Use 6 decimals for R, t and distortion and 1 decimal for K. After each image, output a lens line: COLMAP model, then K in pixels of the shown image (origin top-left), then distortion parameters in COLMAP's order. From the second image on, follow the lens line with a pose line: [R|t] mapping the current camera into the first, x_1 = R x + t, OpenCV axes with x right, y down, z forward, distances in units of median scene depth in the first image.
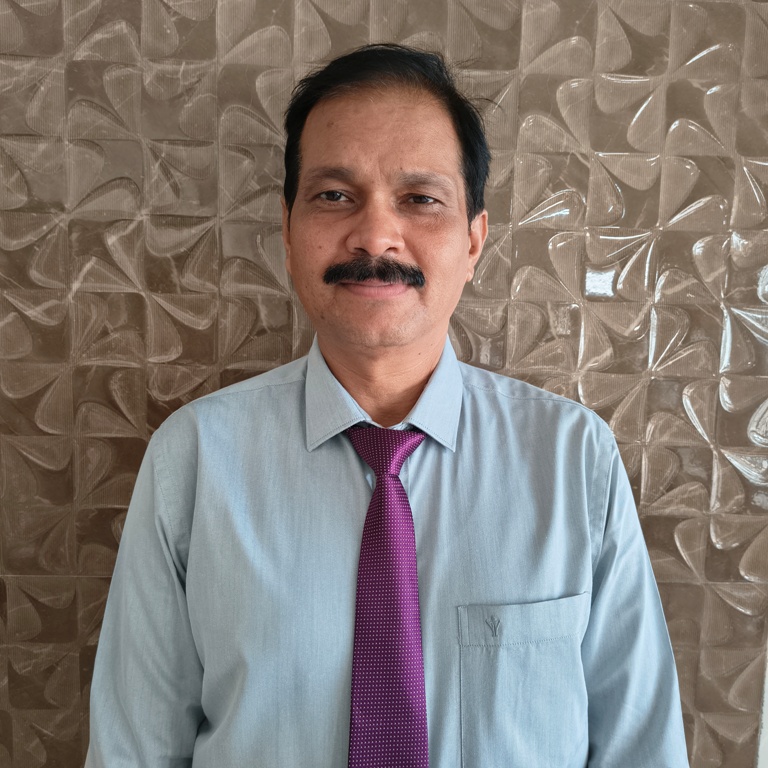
lens RADIAL K [[650.2, 0, 389.8], [0, 650.2, 357.1], [0, 0, 1]] dist [0.019721, -0.045420]
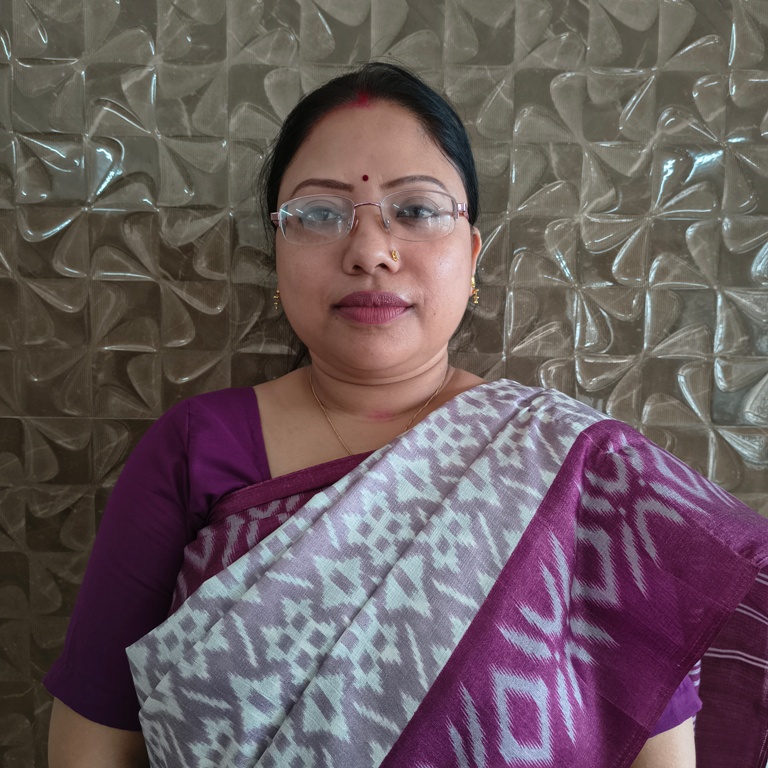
lens RADIAL K [[650.2, 0, 382.0], [0, 650.2, 387.3], [0, 0, 1]] dist [0.019721, -0.045420]
pose [[0.999631, -0.007058, -0.026215, 0.004405], [0.006725, 0.999896, -0.012773, 0.309245], [0.026303, 0.012592, 0.999575, -0.019602]]
